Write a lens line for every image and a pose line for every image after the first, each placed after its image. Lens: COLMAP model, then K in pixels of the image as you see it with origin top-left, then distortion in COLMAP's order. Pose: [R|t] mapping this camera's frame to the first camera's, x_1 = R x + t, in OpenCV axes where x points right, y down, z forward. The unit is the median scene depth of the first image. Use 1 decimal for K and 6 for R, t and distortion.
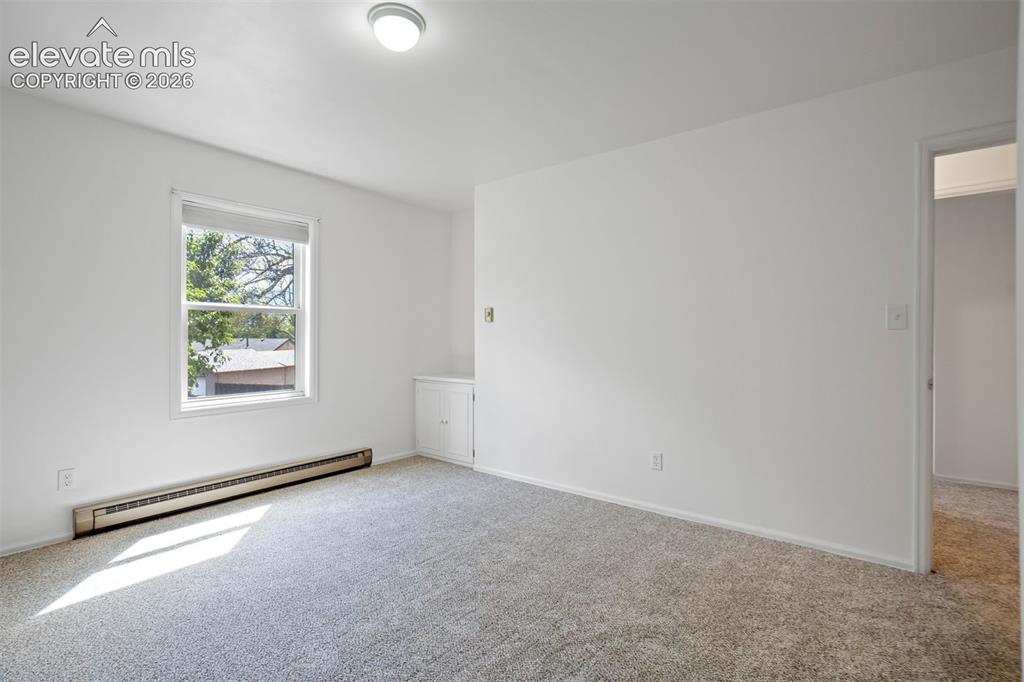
lens RADIAL K [[474.6, 0, 515.2], [0, 474.6, 335.2], [0, 0, 1]] dist [-0.036132, 0.018827]
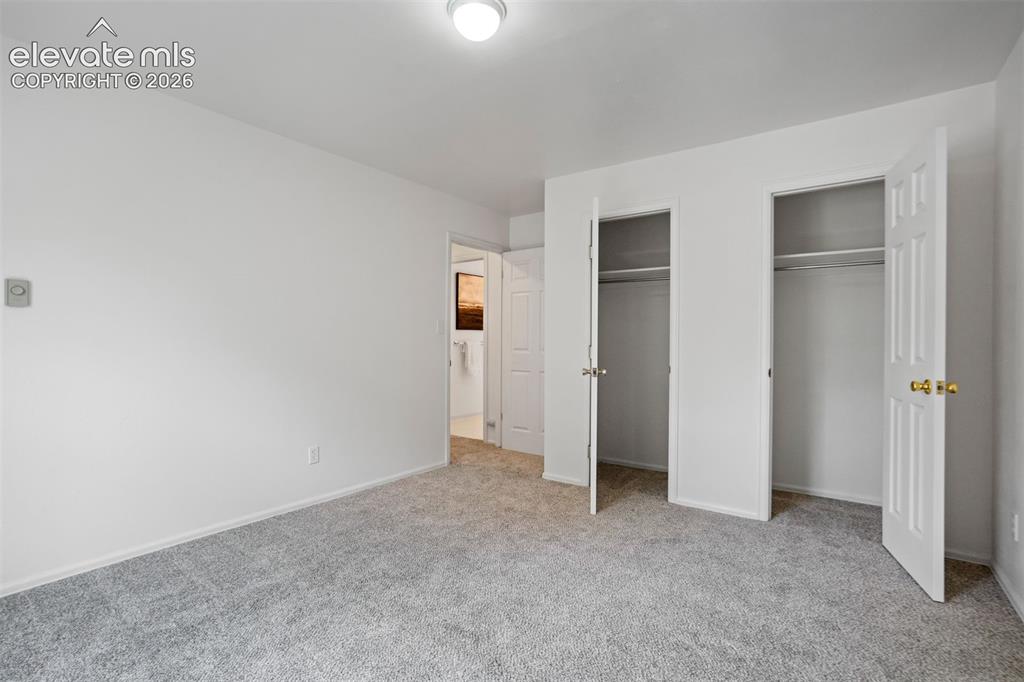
lens RADIAL K [[474.6, 0, 513.1], [0, 474.6, 339.8], [0, 0, 1]] dist [-0.036132, 0.018827]
pose [[-0.033886, -0.002190, 0.999423, -0.844322], [-0.017321, 0.999849, 0.001603, -0.000978], [-0.999276, -0.017256, -0.033918, 0.658529]]
